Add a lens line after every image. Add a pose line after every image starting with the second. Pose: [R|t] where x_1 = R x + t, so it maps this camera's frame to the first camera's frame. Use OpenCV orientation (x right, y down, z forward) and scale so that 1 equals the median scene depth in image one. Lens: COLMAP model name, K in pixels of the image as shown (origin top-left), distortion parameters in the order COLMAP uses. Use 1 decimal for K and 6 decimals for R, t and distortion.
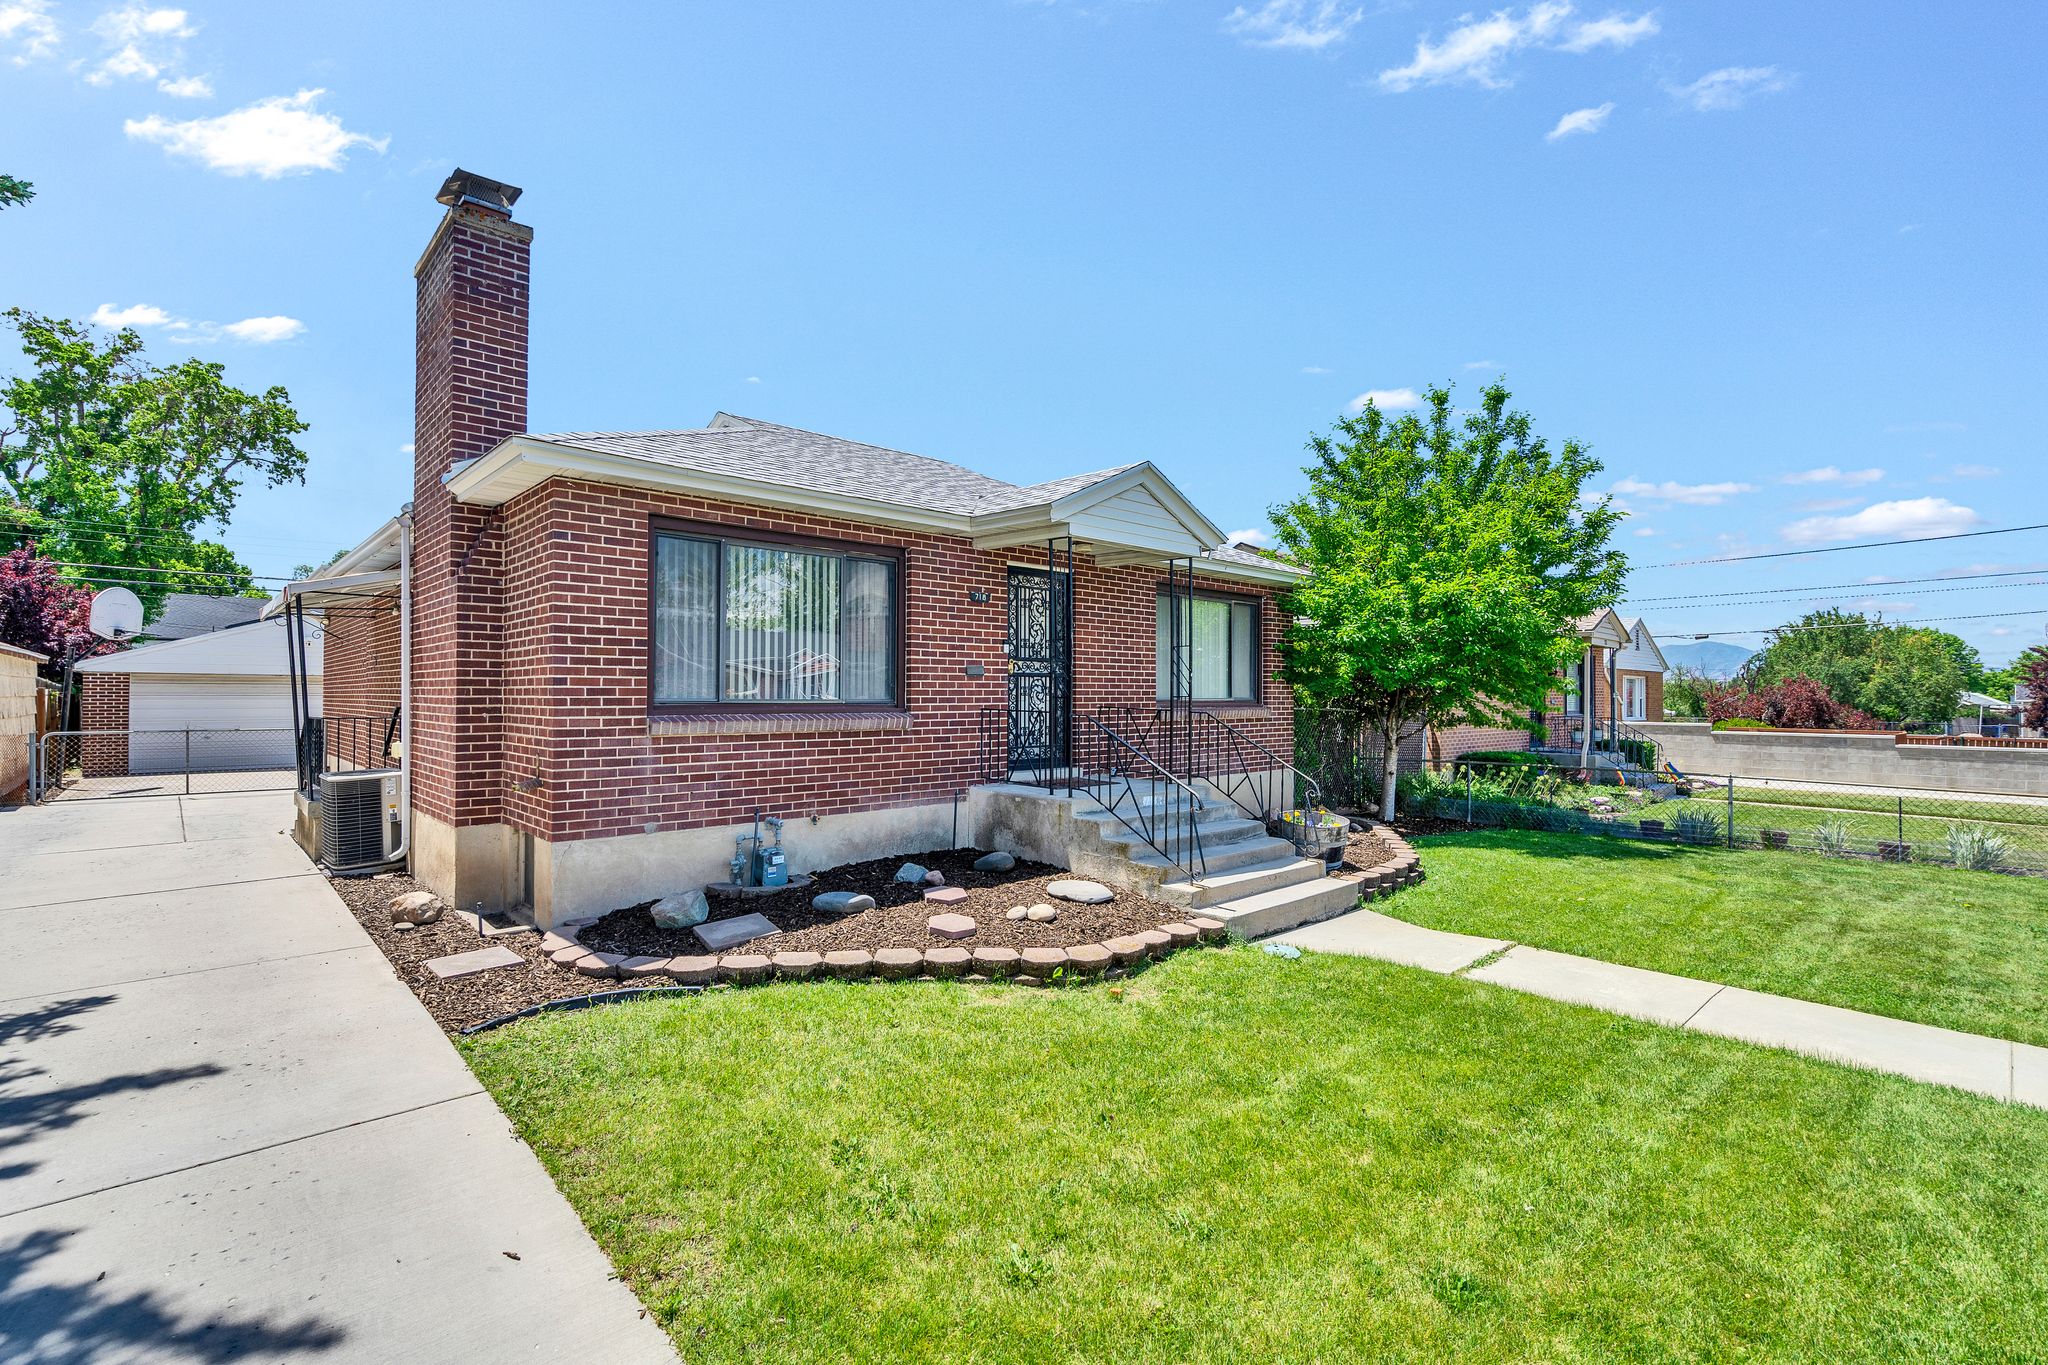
lens RADIAL K [[922.0, 0, 1003.6], [0, 922.0, 683.2], [0, 0, 1]] dist [-0.003611, -0.000849]
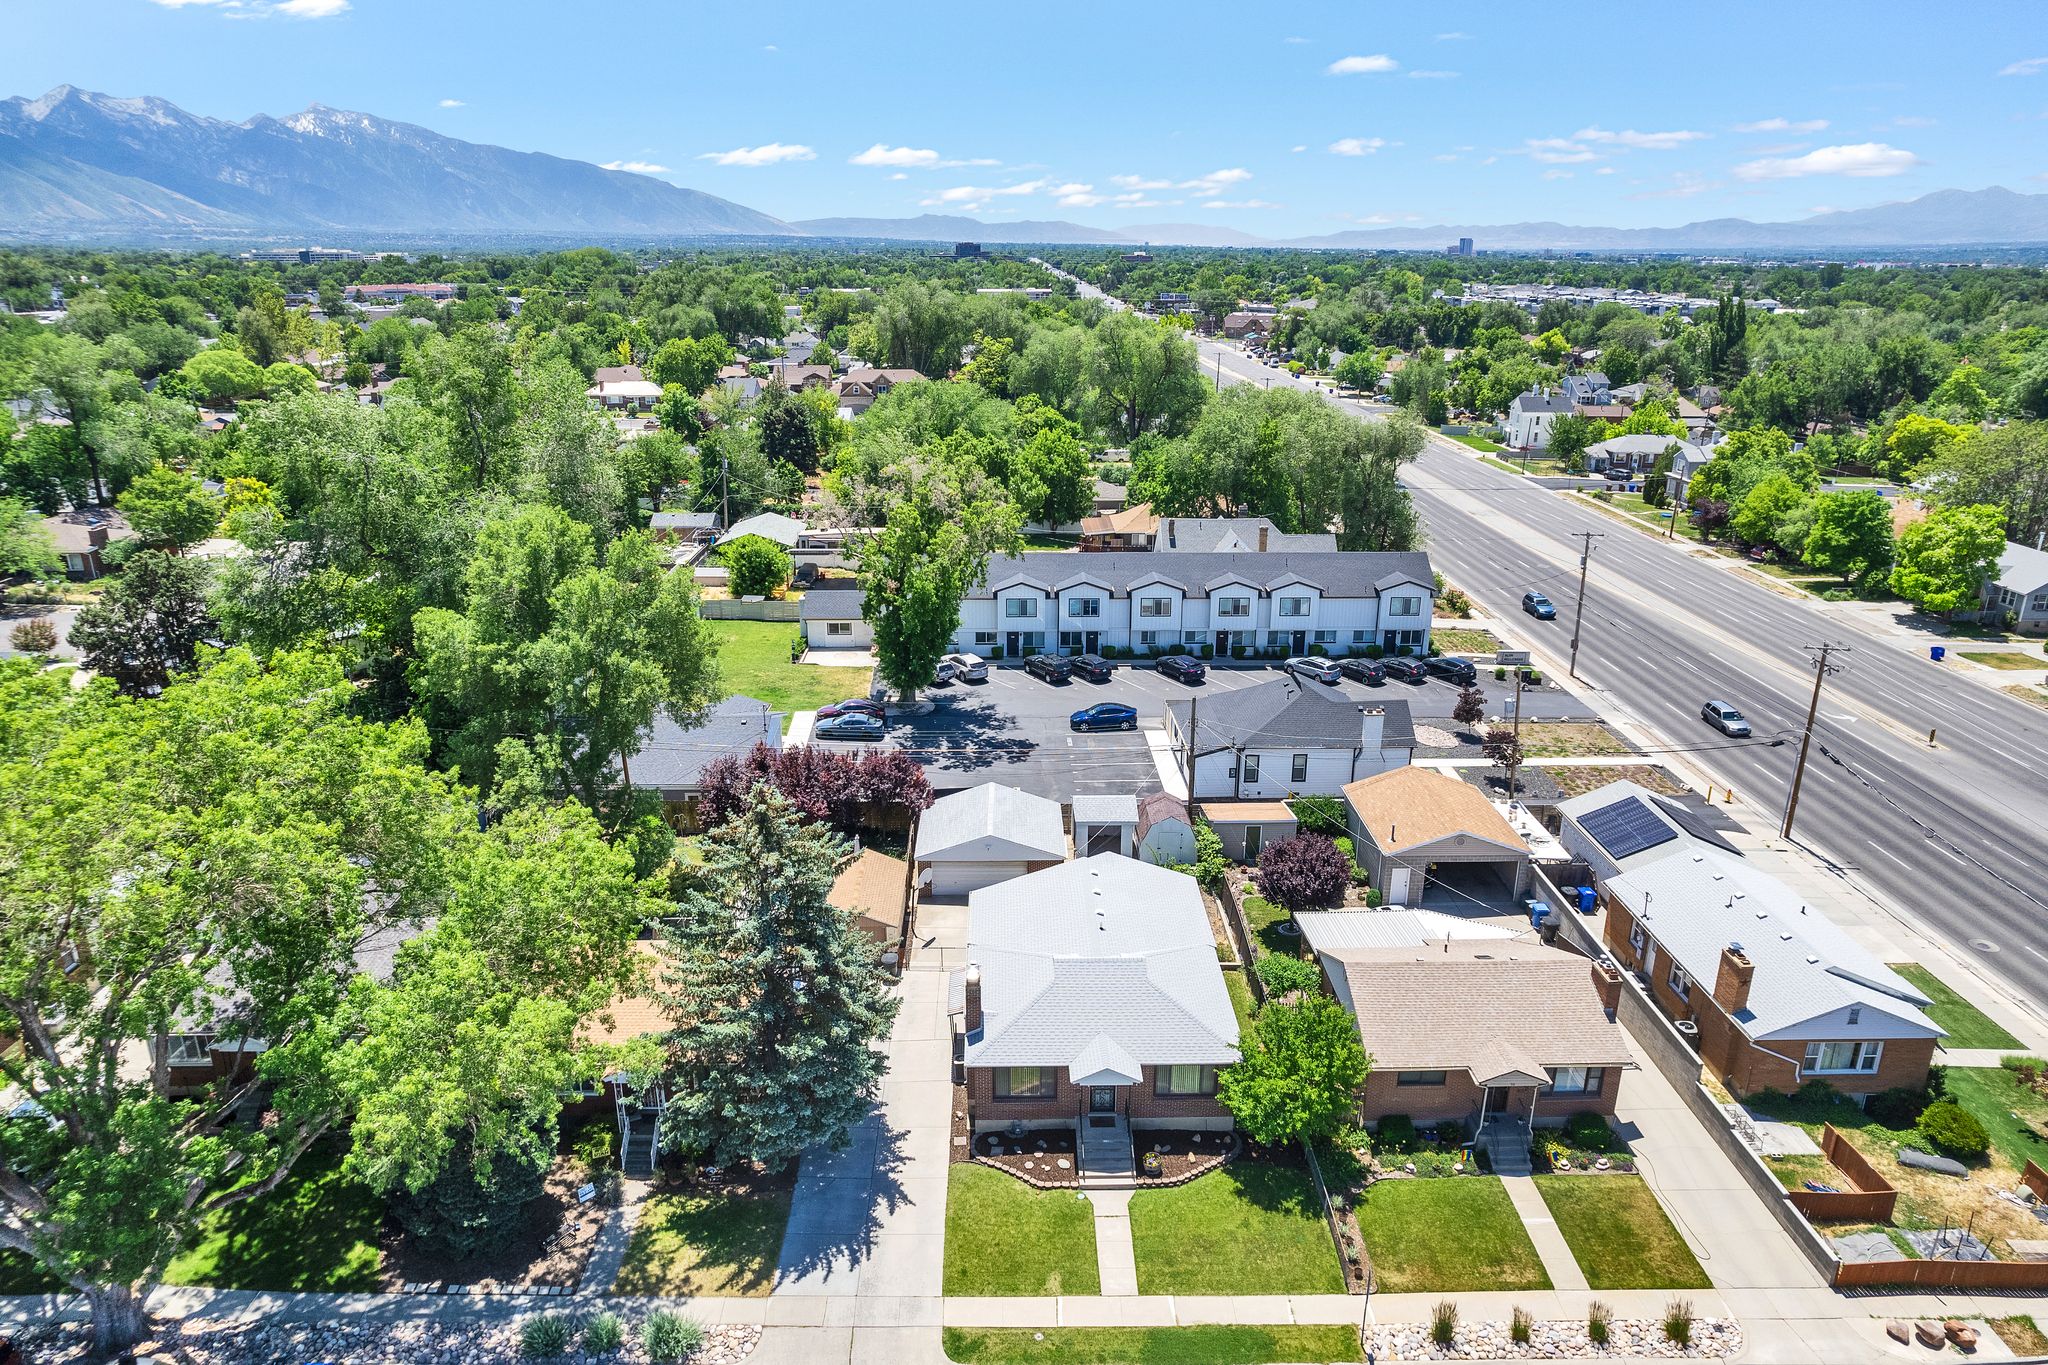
lens RADIAL K [[1312.0, 0, 1024.0], [0, 1312.0, 682.5], [0, 0, 1]] dist [-0.074238, 0.066682]
pose [[0.751136, 0.206440, -0.627038, 3.501386], [0.011509, 0.945606, 0.325110, -4.160532], [0.660047, -0.251418, 0.707903, -3.143553]]
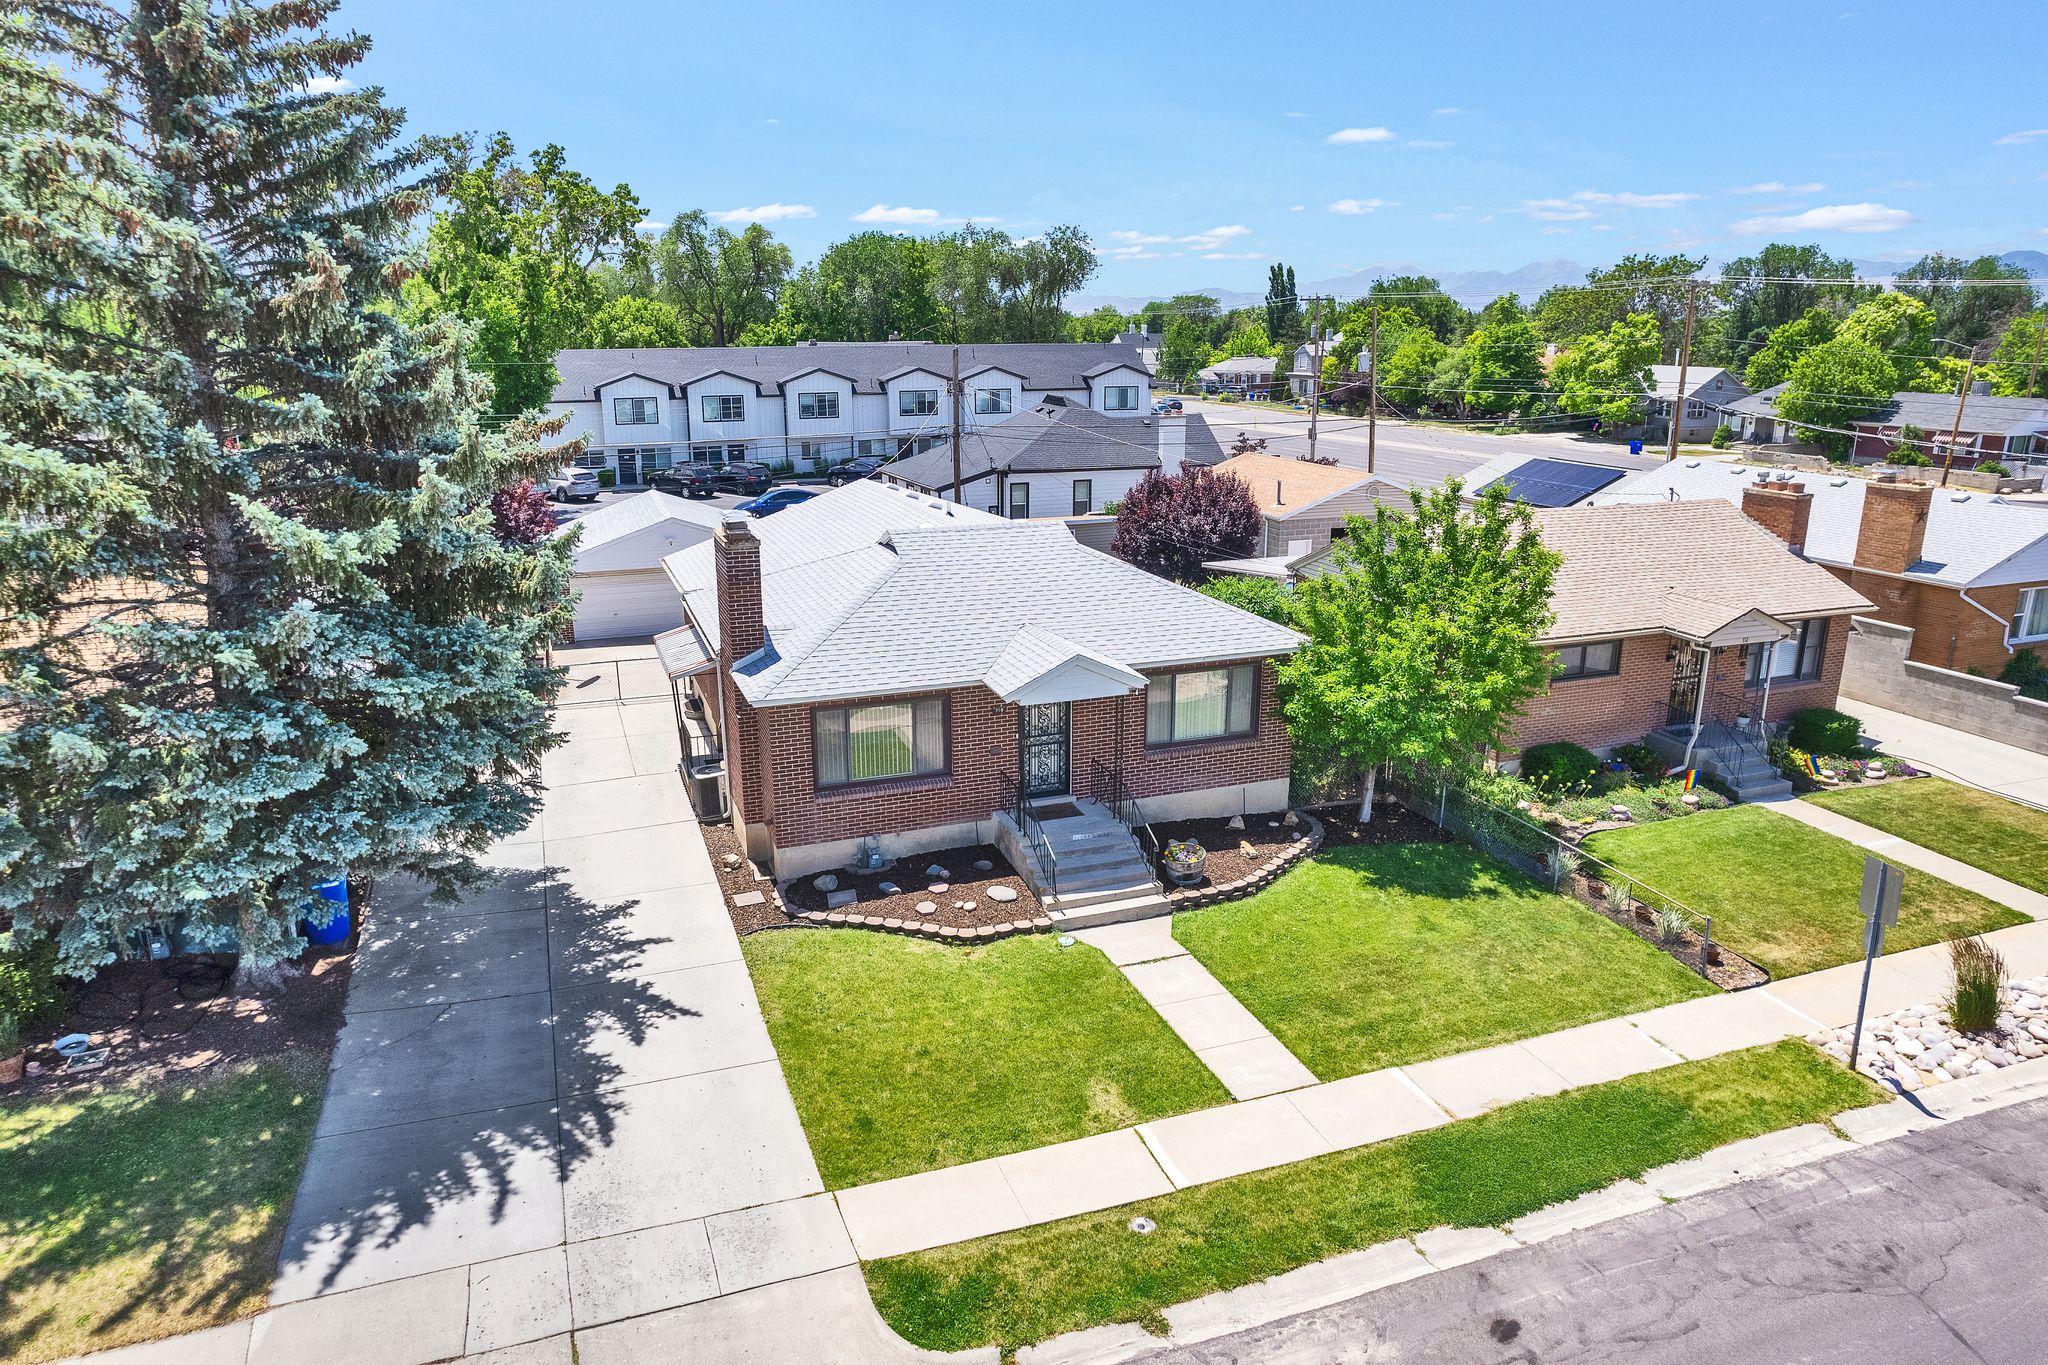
lens RADIAL K [[1312.0, 0, 1024.0], [0, 1312.0, 682.5], [0, 0, 1]] dist [-0.074238, 0.066682]
pose [[0.928029, 0.094415, -0.360345, 1.120602], [0.010325, 0.960455, 0.278243, -1.028028], [0.372365, -0.261938, 0.890355, -1.452667]]
